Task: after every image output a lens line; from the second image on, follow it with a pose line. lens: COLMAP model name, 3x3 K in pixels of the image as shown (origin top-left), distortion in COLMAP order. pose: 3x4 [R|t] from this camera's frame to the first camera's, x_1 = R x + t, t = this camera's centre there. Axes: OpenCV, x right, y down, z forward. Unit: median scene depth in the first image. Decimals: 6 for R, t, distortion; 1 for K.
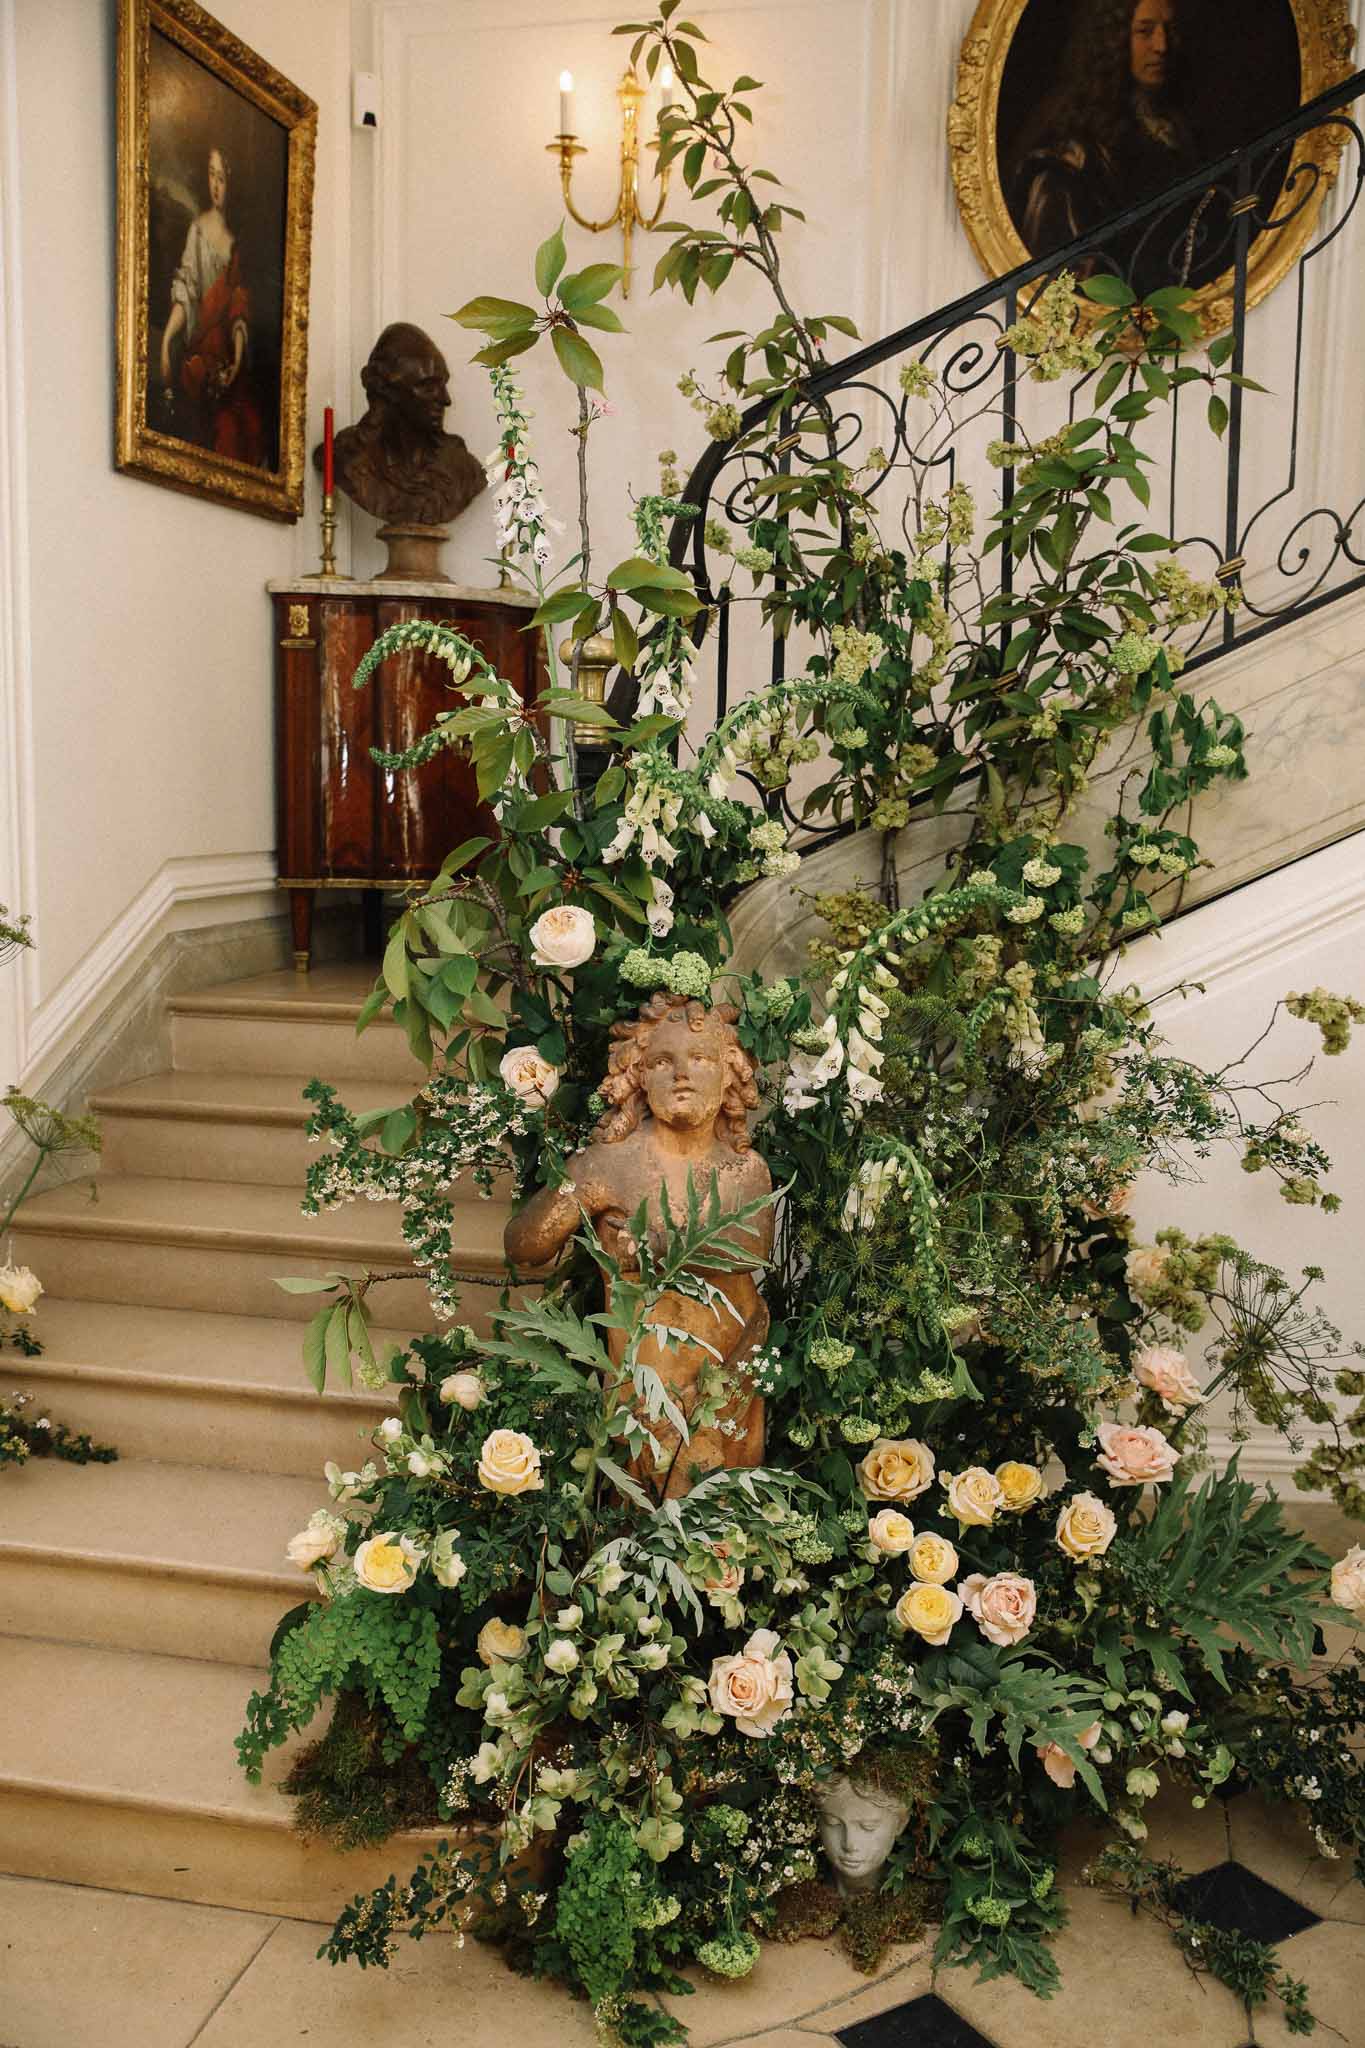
lens RADIAL K [[1845.3, 0, 659.7], [0, 1845.3, 1086.0], [0, 0, 1]] dist [-0.045877, 0.034147]
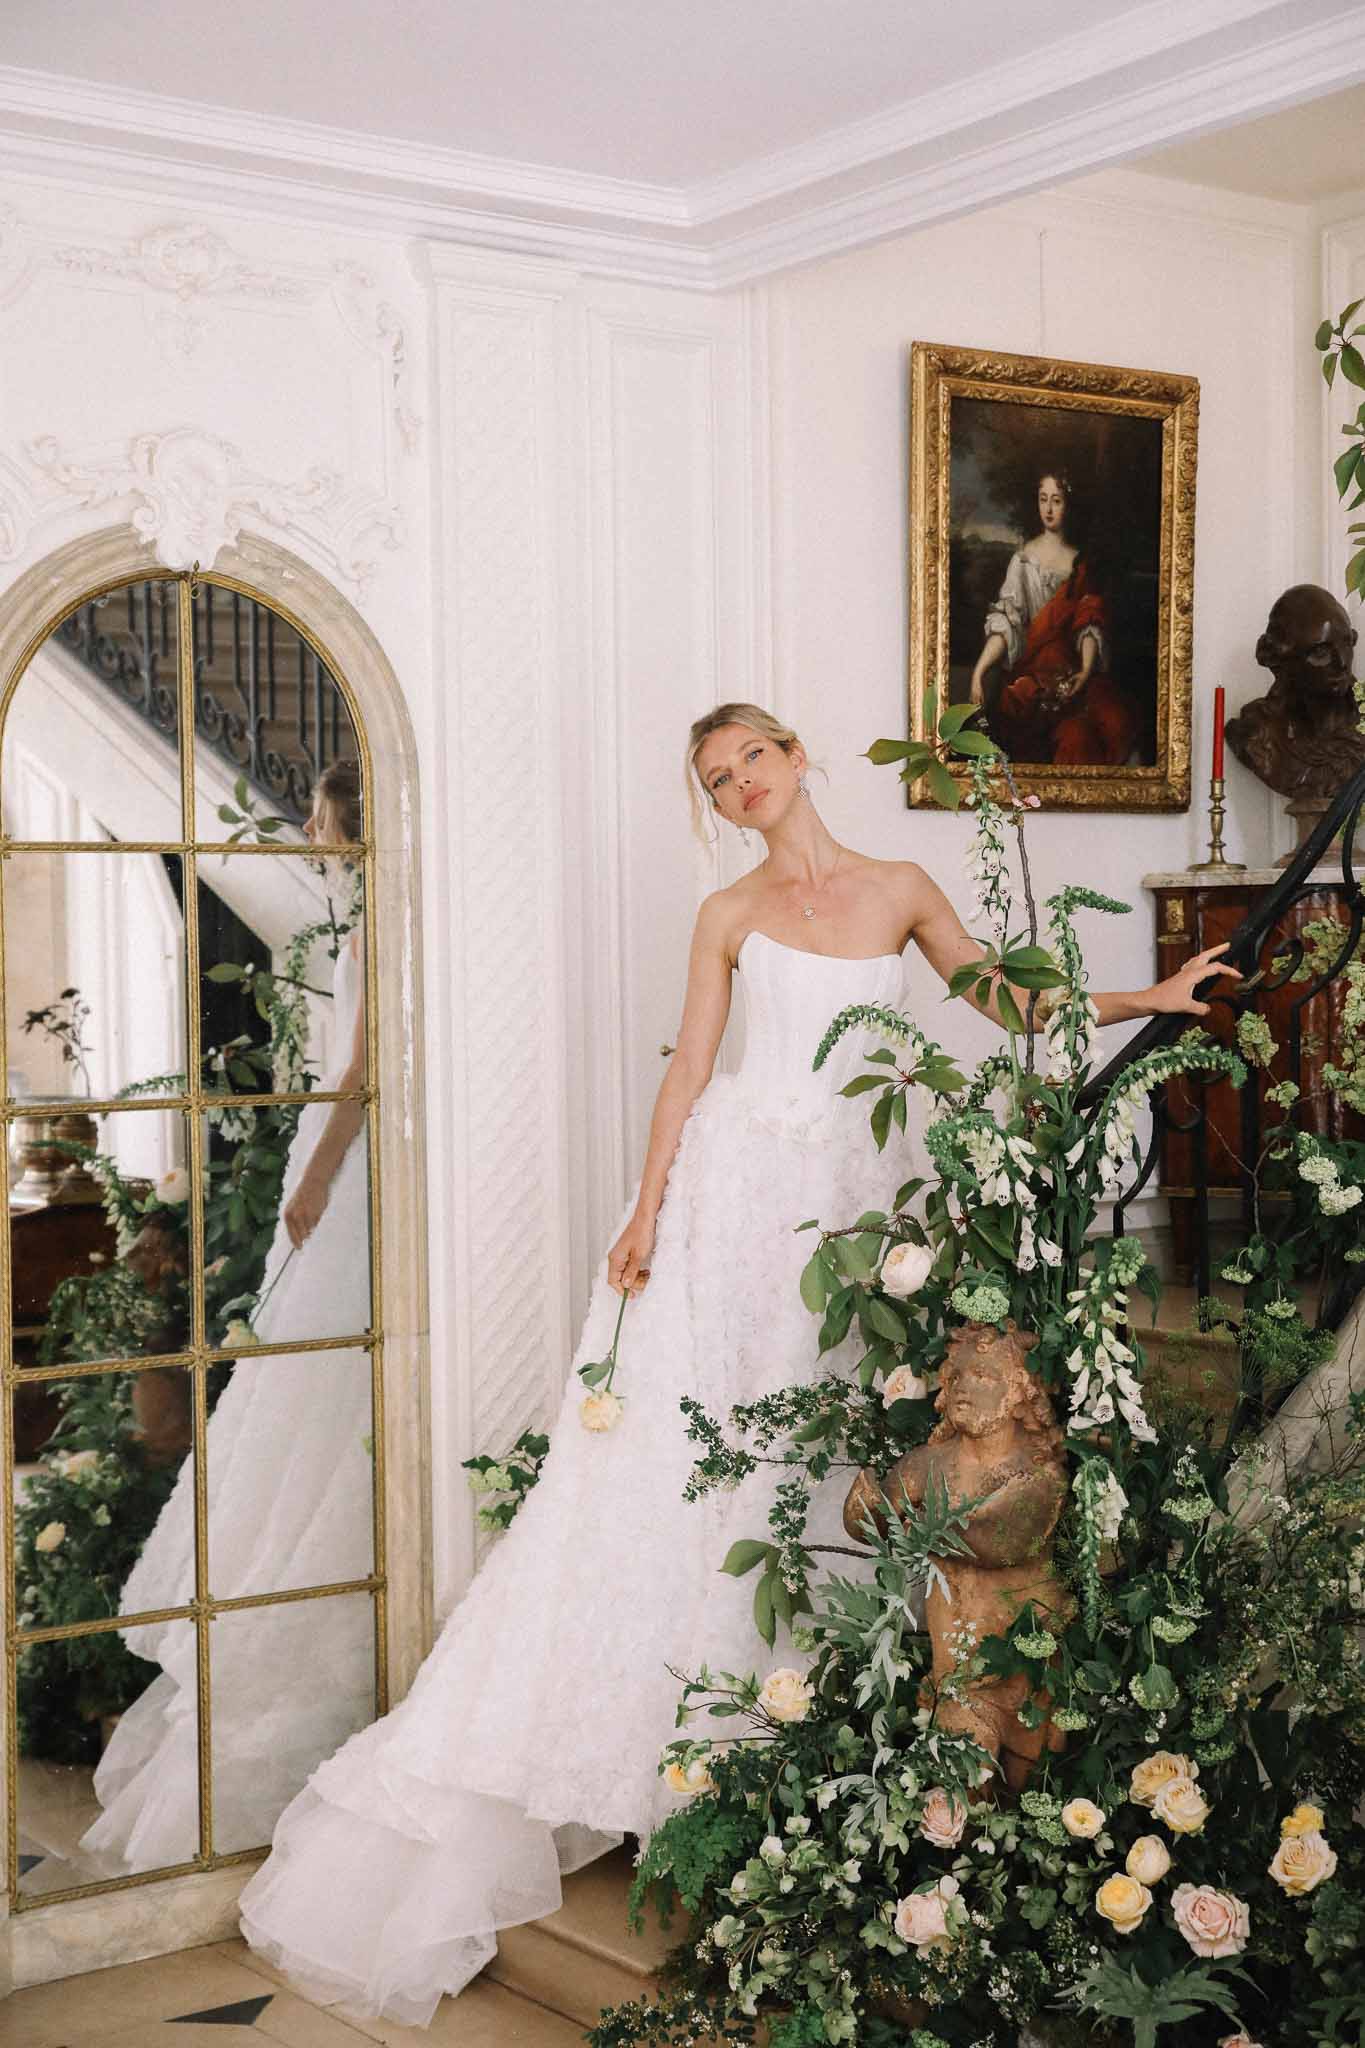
lens RADIAL K [[3033.4, 0, 674.8], [0, 3033.4, 1035.4], [0, 0, 1]] dist [0.019251, 0.000000]
pose [[0.758165, -0.020891, -0.651728, 0.819129], [-0.070406, 0.991021, -0.113671, 0.002479], [0.648250, 0.132067, 0.749886, -0.425634]]
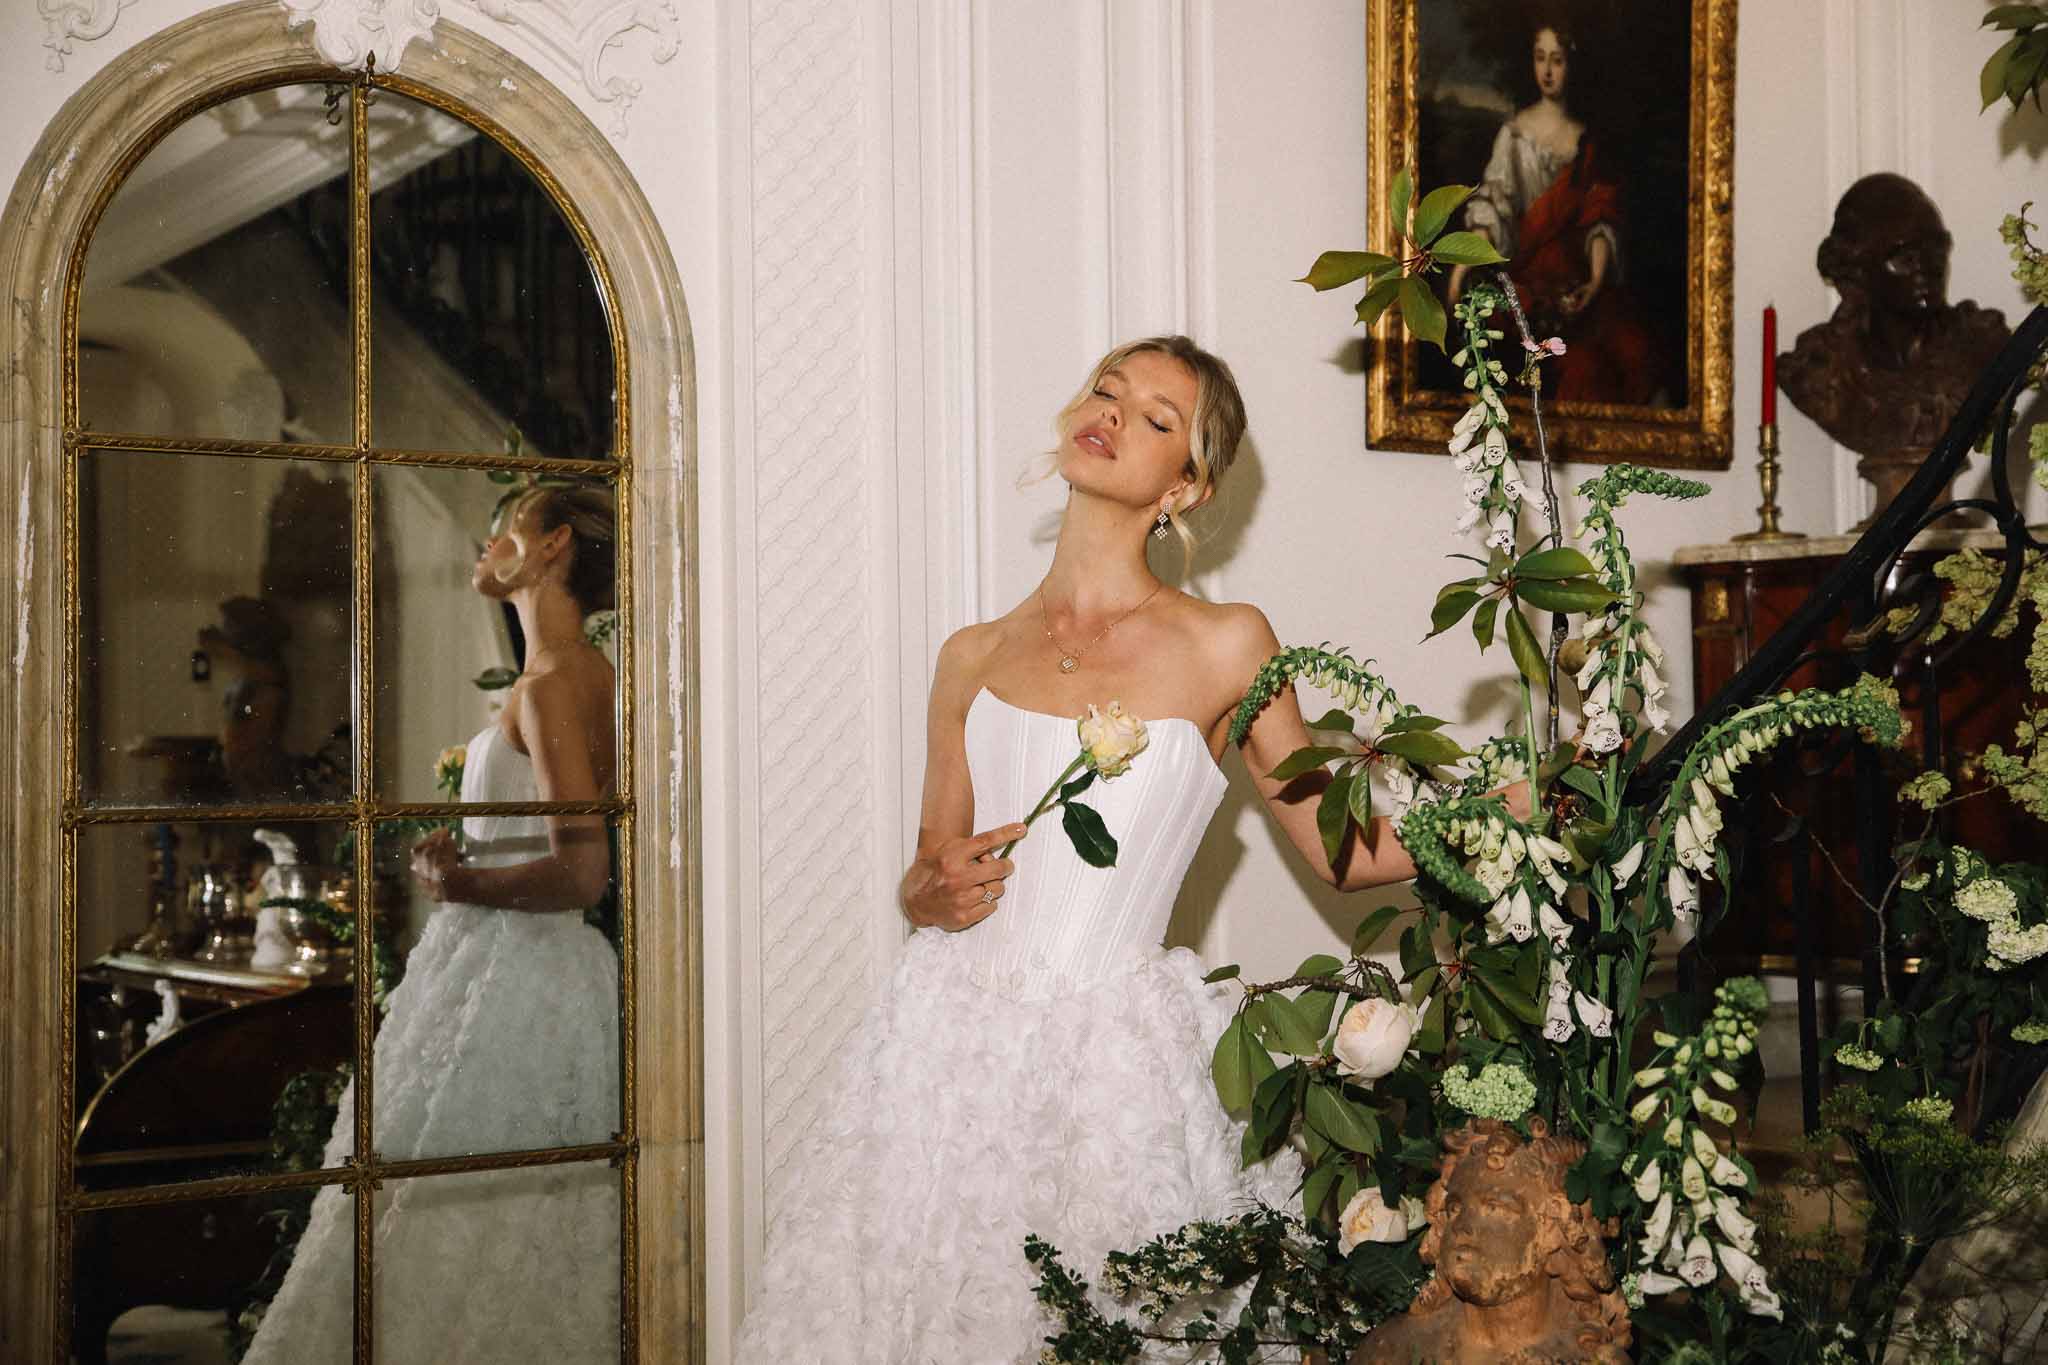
lens RADIAL K [[2891.5, 0, 1032.1], [0, 2891.5, 665.8], [0, 0, 1]] dist [0.061617, 0.000000]
pose [[0.733921, -0.068289, -0.675793, 0.495874], [-0.074859, 0.980740, -0.180402, -0.002709], [0.675097, 0.182990, 0.714674, 0.009972]]
